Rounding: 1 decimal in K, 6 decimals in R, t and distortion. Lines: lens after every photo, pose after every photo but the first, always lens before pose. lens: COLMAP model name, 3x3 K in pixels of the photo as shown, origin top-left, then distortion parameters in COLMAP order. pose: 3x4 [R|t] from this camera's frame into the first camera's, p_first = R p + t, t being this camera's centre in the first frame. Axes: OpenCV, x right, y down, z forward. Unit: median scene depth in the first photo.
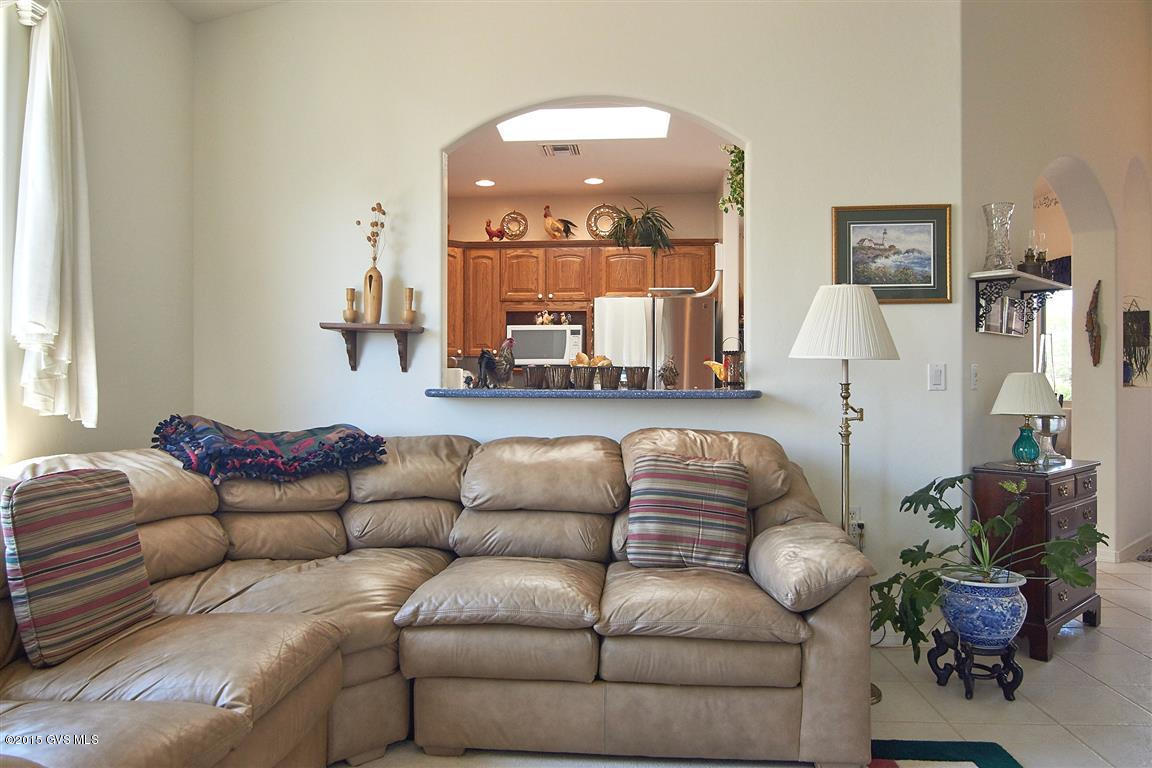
lens RADIAL K [[844.4, 0, 576.0], [0, 844.4, 384.0], [0, 0, 1]] dist [0.001425, 0.000284]
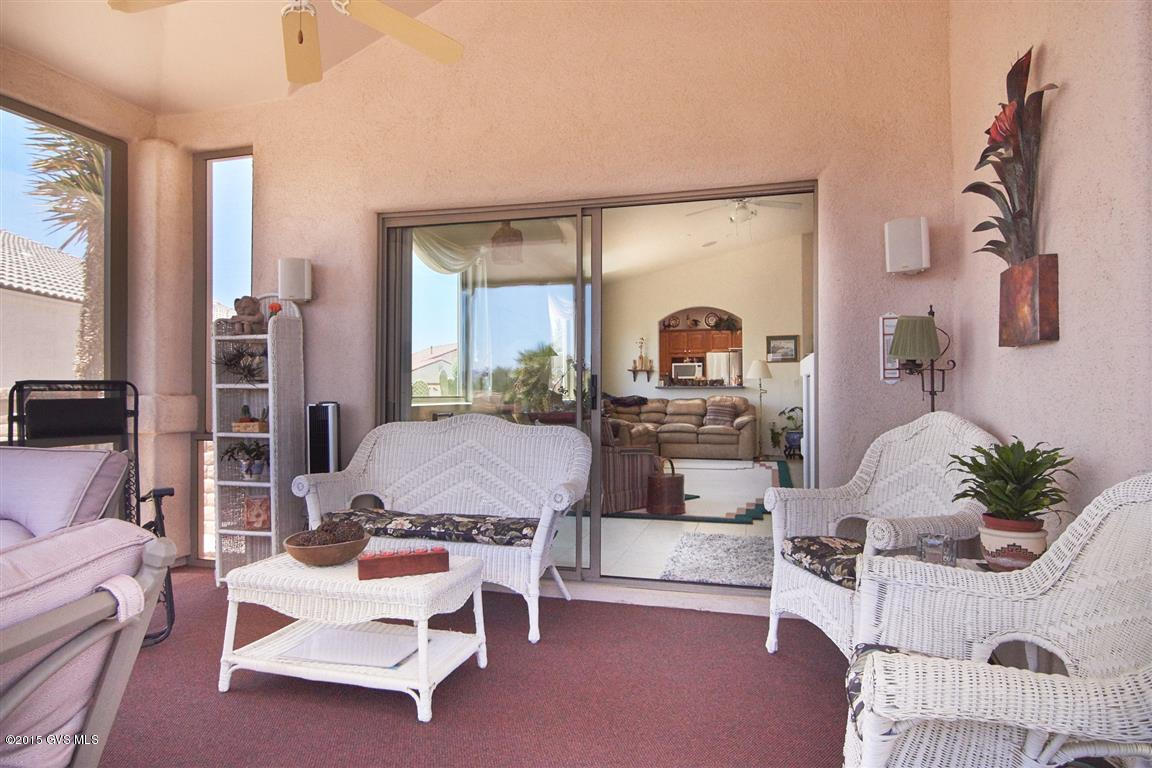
lens RADIAL K [[681.6, 0, 576.0], [0, 681.6, 384.0], [0, 0, 1]] dist [0.060408, 0.000043]
pose [[0.979797, -0.007344, -0.199859, 0.088095], [0.005380, 0.999932, -0.010367, 0.025324], [0.199922, 0.009082, 0.979770, -2.096141]]
